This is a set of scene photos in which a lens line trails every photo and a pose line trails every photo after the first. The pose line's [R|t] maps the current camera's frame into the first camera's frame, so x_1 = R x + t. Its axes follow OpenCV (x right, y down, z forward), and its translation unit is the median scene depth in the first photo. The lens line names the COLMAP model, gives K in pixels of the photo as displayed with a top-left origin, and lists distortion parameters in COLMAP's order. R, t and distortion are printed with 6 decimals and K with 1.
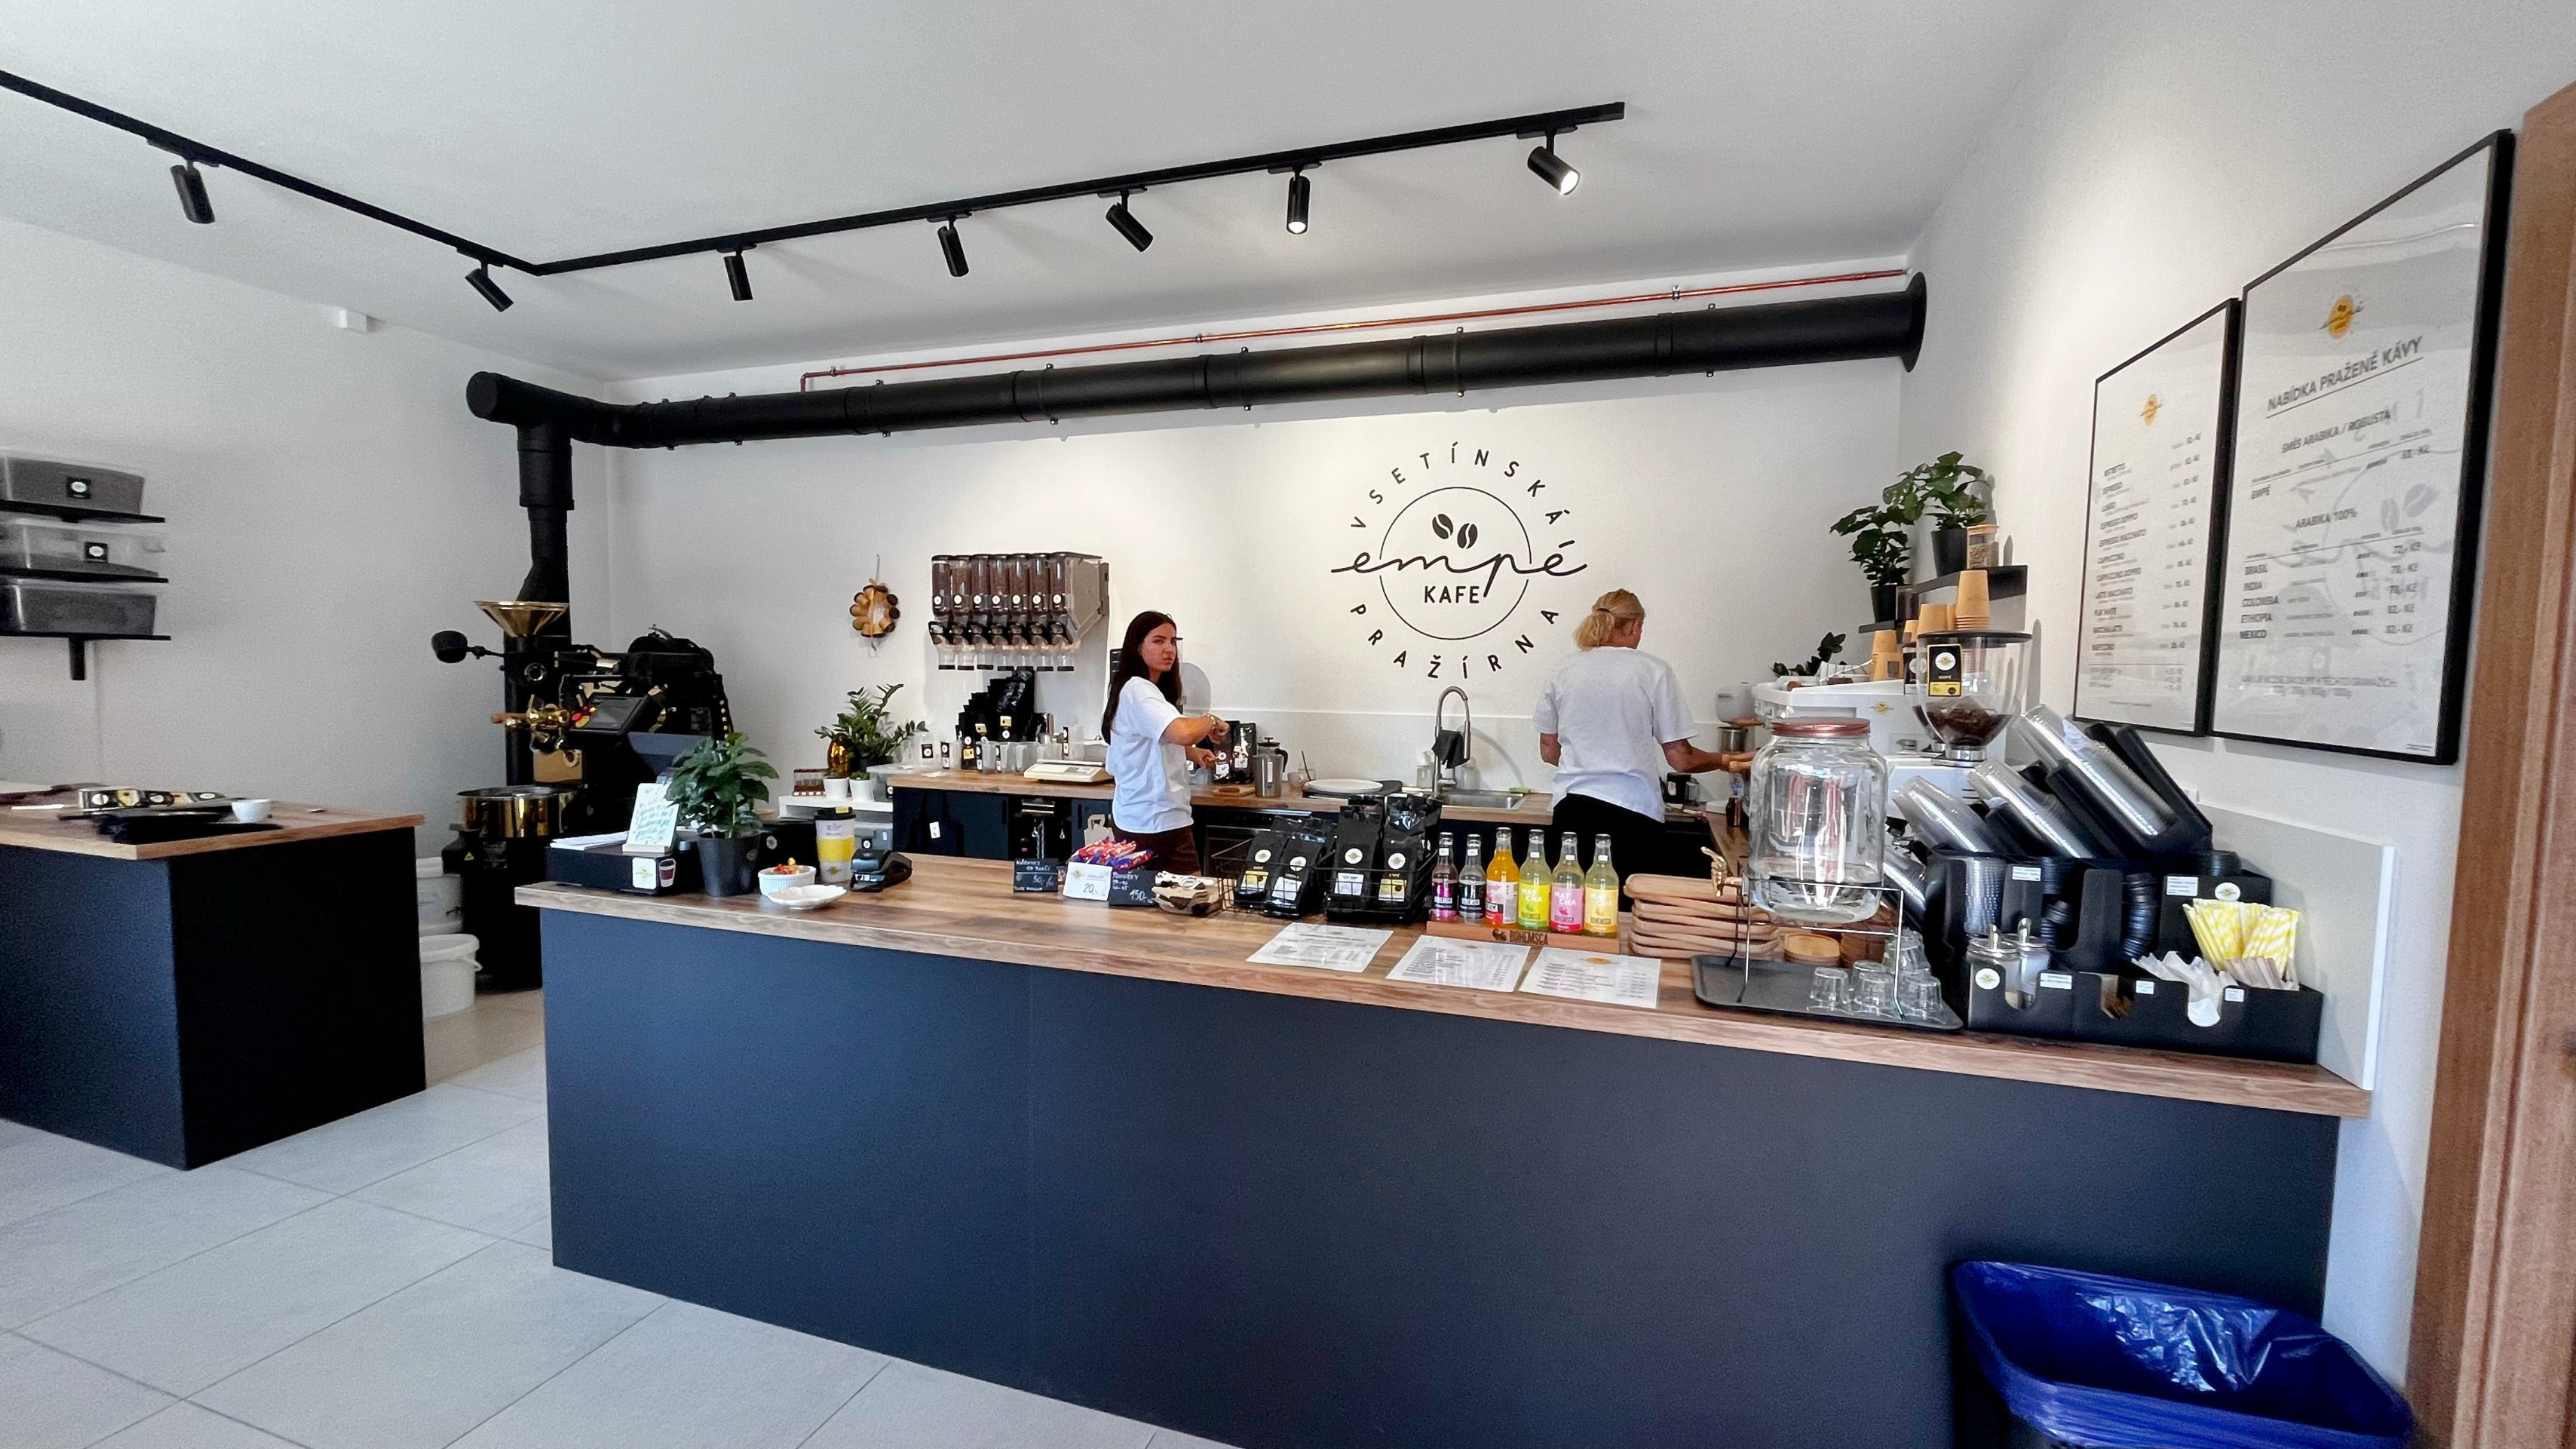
lens RADIAL K [[1031.9, 0, 1289.0], [0, 1031.9, 734.2], [0, 0, 1]] dist [-0.005820, 0.000051]
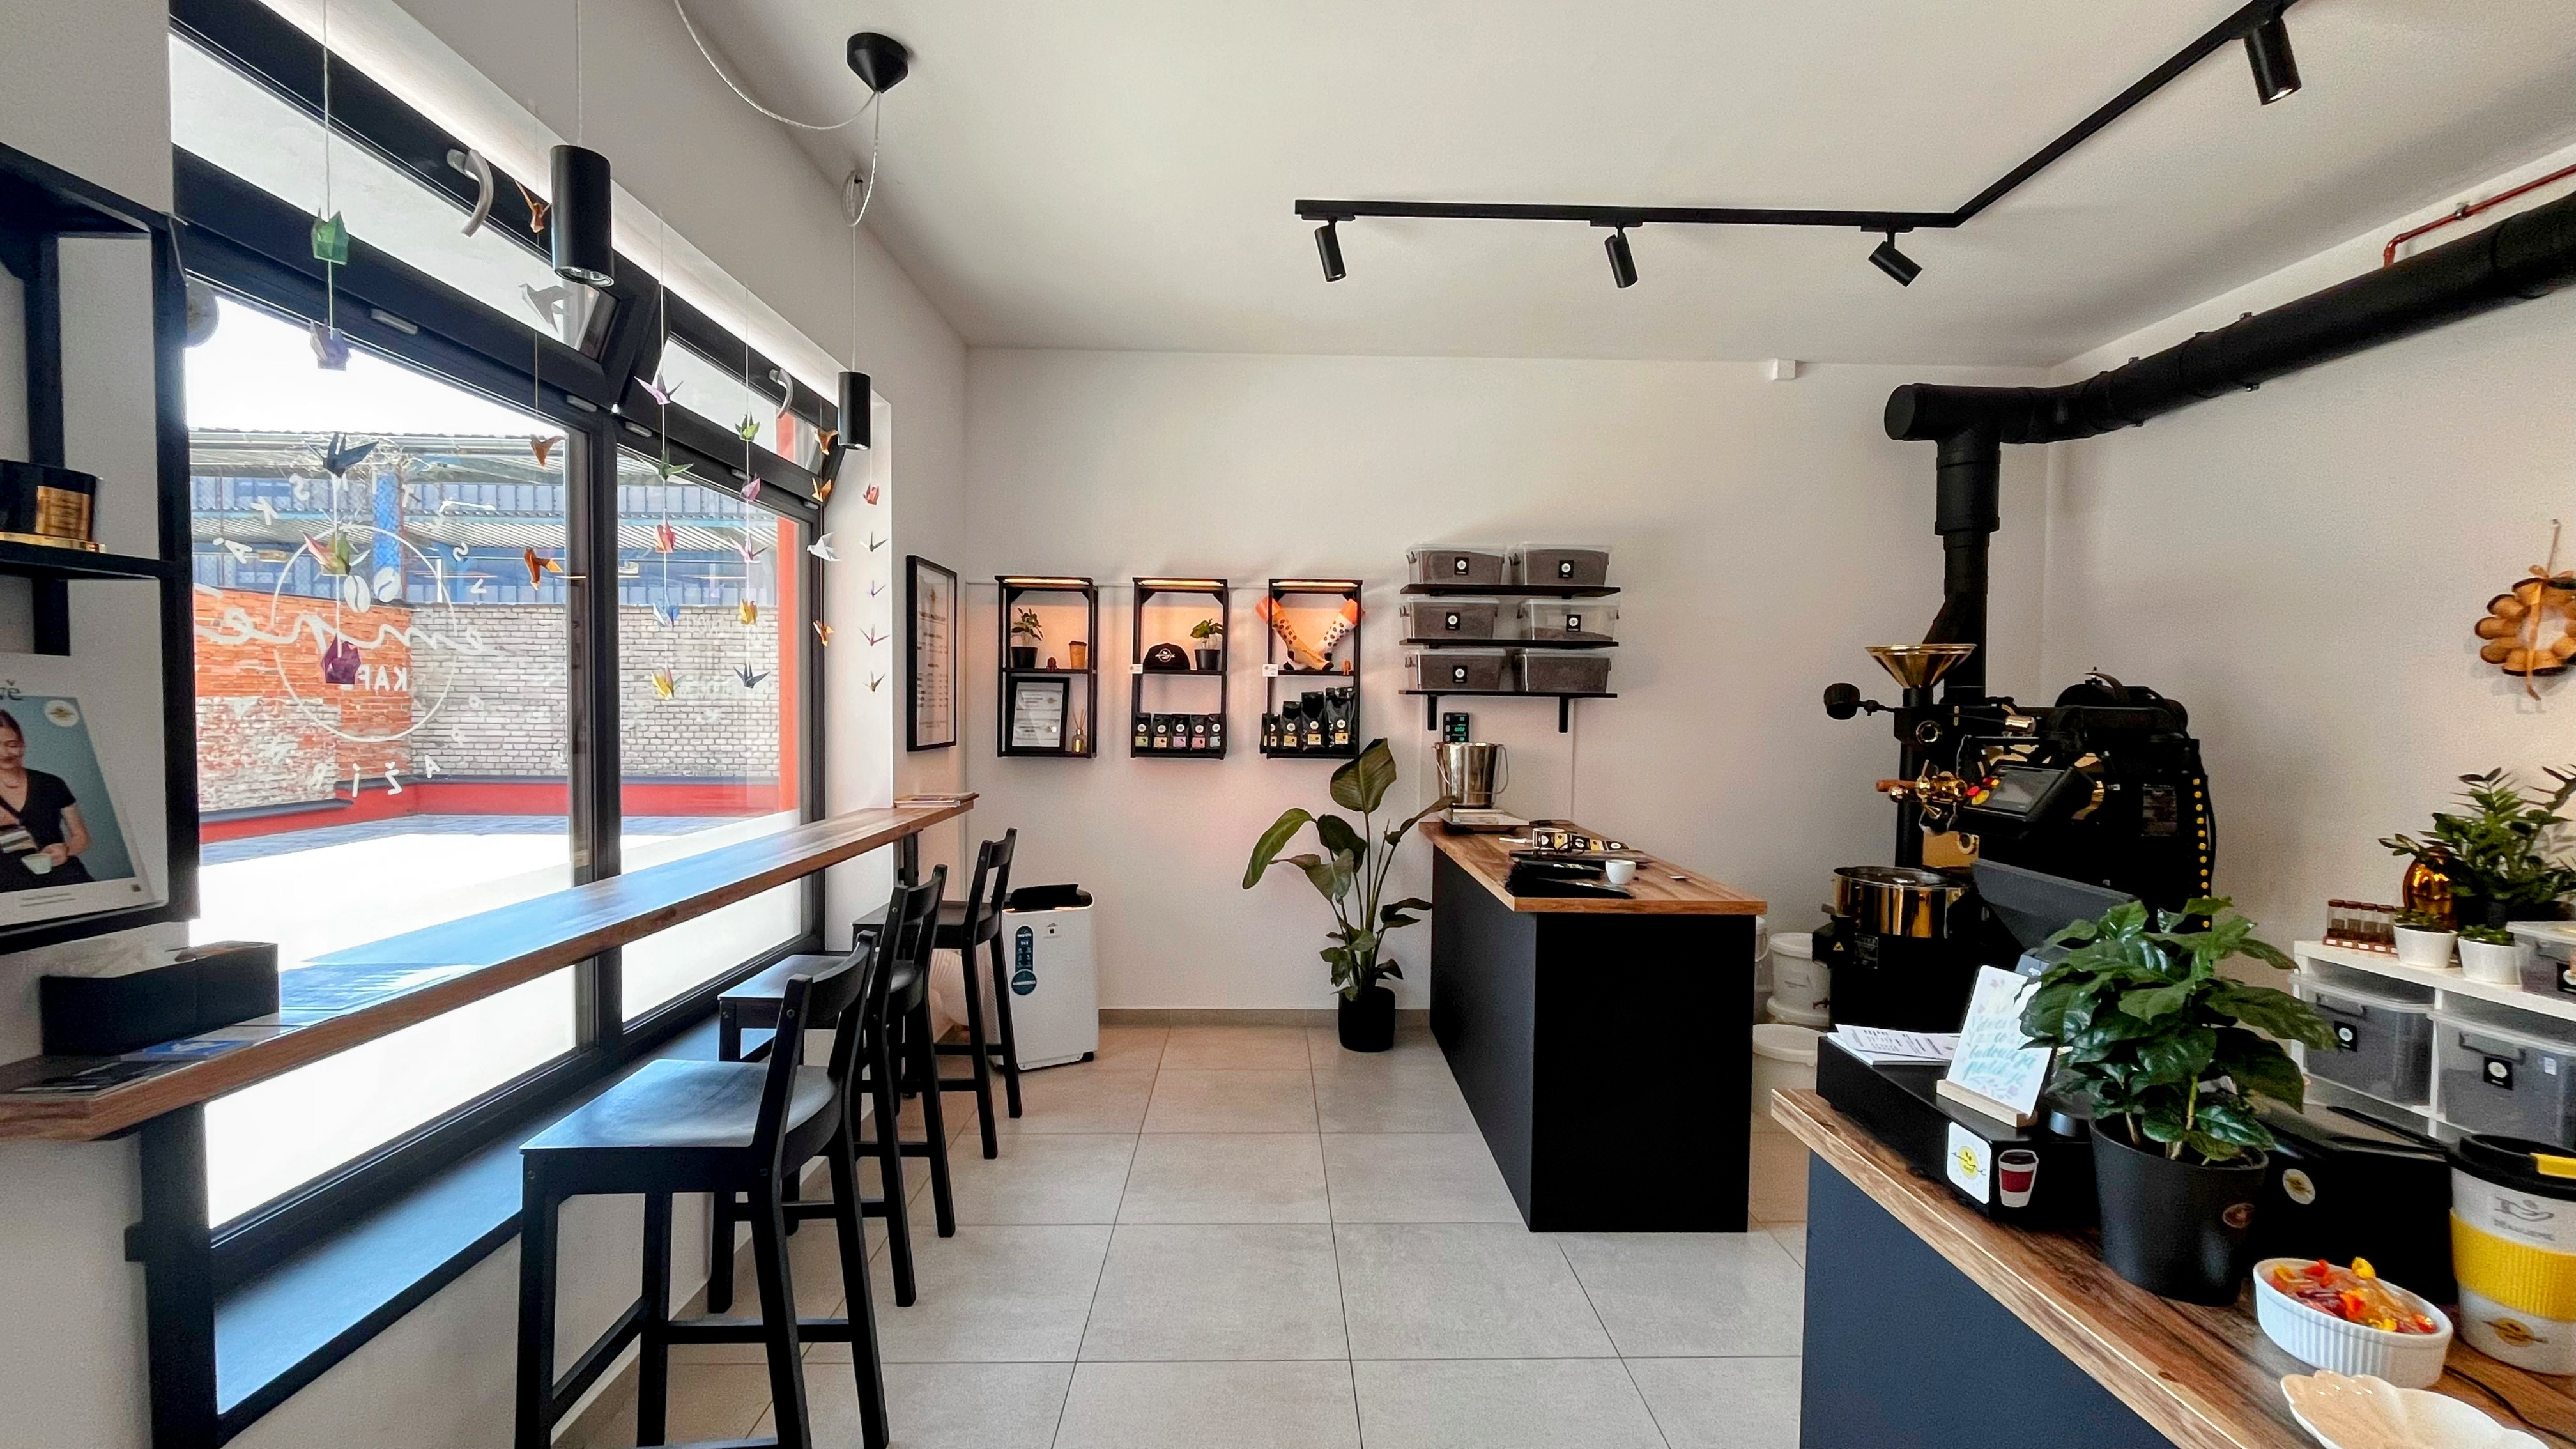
lens RADIAL K [[1031.9, 0, 1291.0], [0, 1031.9, 737.1], [0, 0, 1]] dist [-0.005820, 0.000051]
pose [[0.333295, 0.021292, -0.942582, -0.137140], [-0.068854, 0.997625, -0.001811, -0.019901], [0.940305, 0.065505, 0.333970, 0.256728]]
